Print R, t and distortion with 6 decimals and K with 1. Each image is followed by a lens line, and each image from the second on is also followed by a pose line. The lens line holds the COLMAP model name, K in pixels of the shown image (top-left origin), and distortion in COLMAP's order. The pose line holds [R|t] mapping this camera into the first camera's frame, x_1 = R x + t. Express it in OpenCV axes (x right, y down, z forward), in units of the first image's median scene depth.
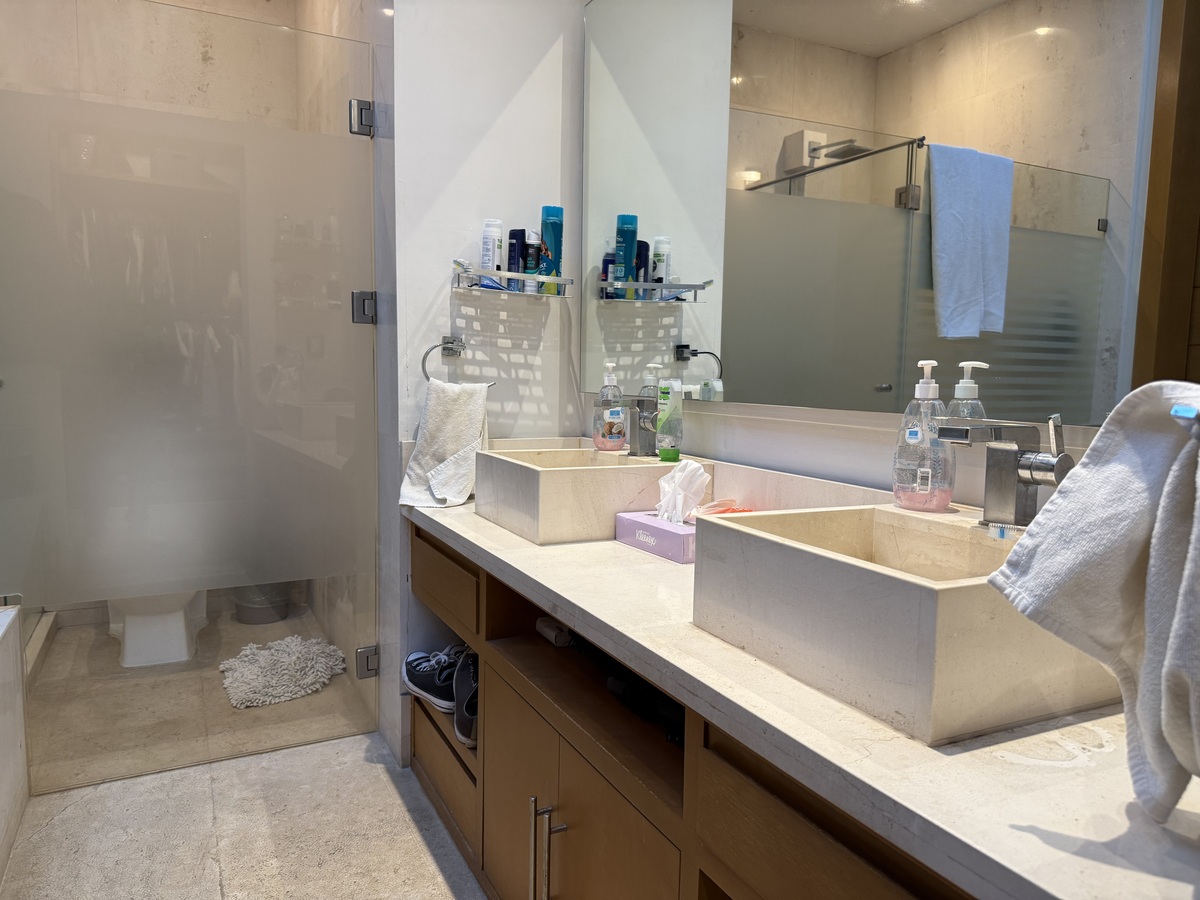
lens RADIAL K [[841.0, 0, 590.0], [0, 841.0, 452.1], [0, 0, 1]] dist [0.046156, -0.059847]
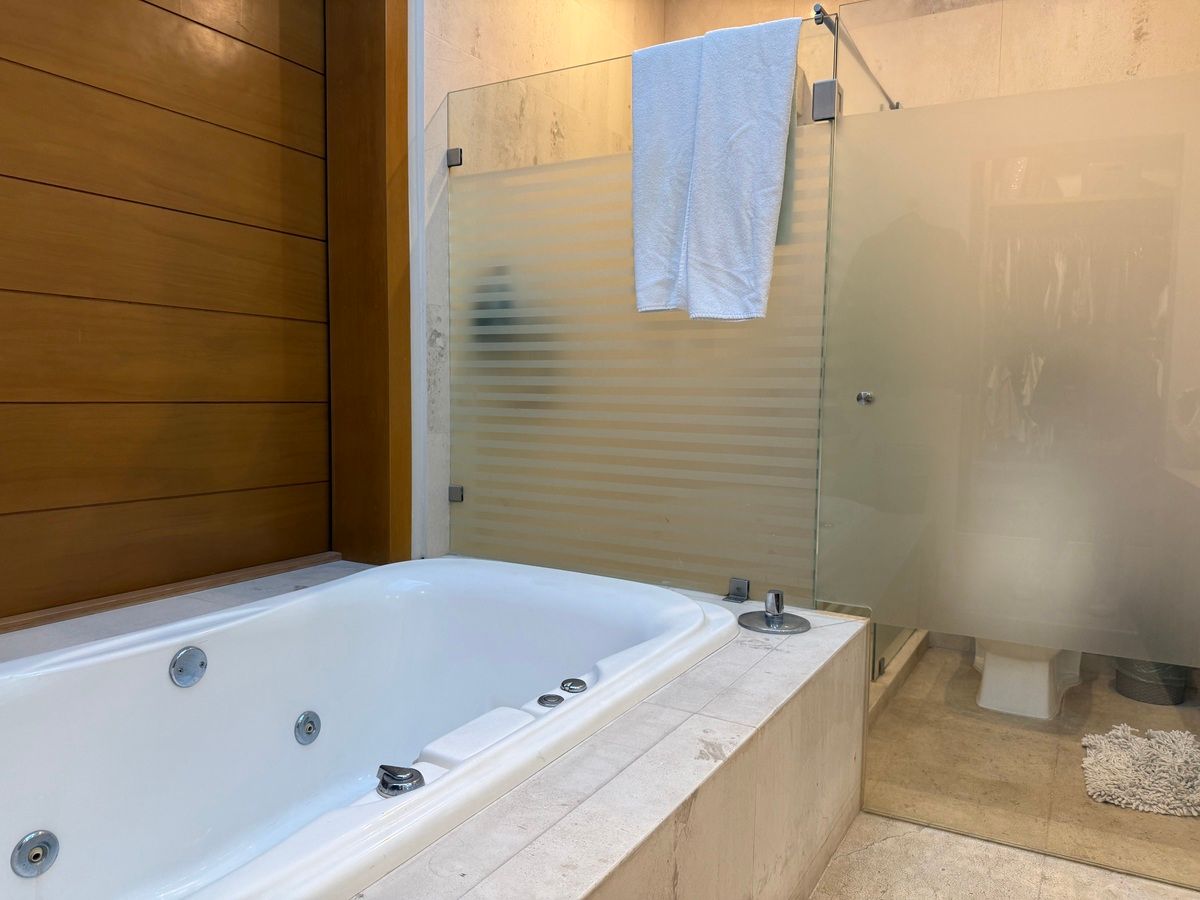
lens RADIAL K [[841.0, 0, 611.8], [0, 841.0, 455.3], [0, 0, 1]] dist [0.046156, -0.059847]
pose [[0.557296, 0.059560, -0.828175, -0.017074], [-0.088971, 0.995965, 0.011757, 0.002193], [0.825533, 0.067131, 0.560347, 0.149185]]
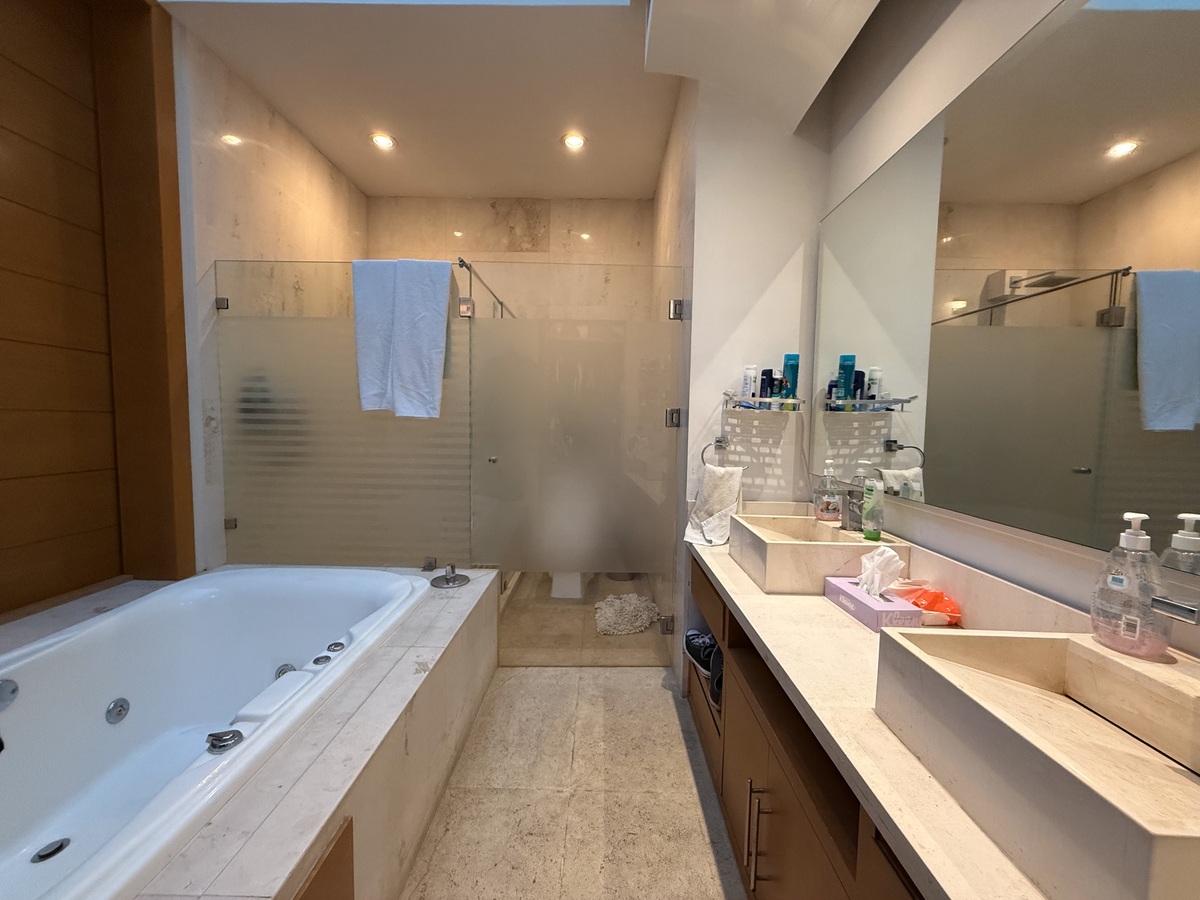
lens RADIAL K [[470.7, 0, 596.4], [0, 470.7, 450.1], [0, 0, 1]] dist [0.000868, -0.000745]
pose [[0.892247, 0.028301, -0.450660, 0.028378], [-0.045746, 0.998565, -0.027861, -0.073693], [0.449224, 0.045475, 0.892261, 0.081661]]
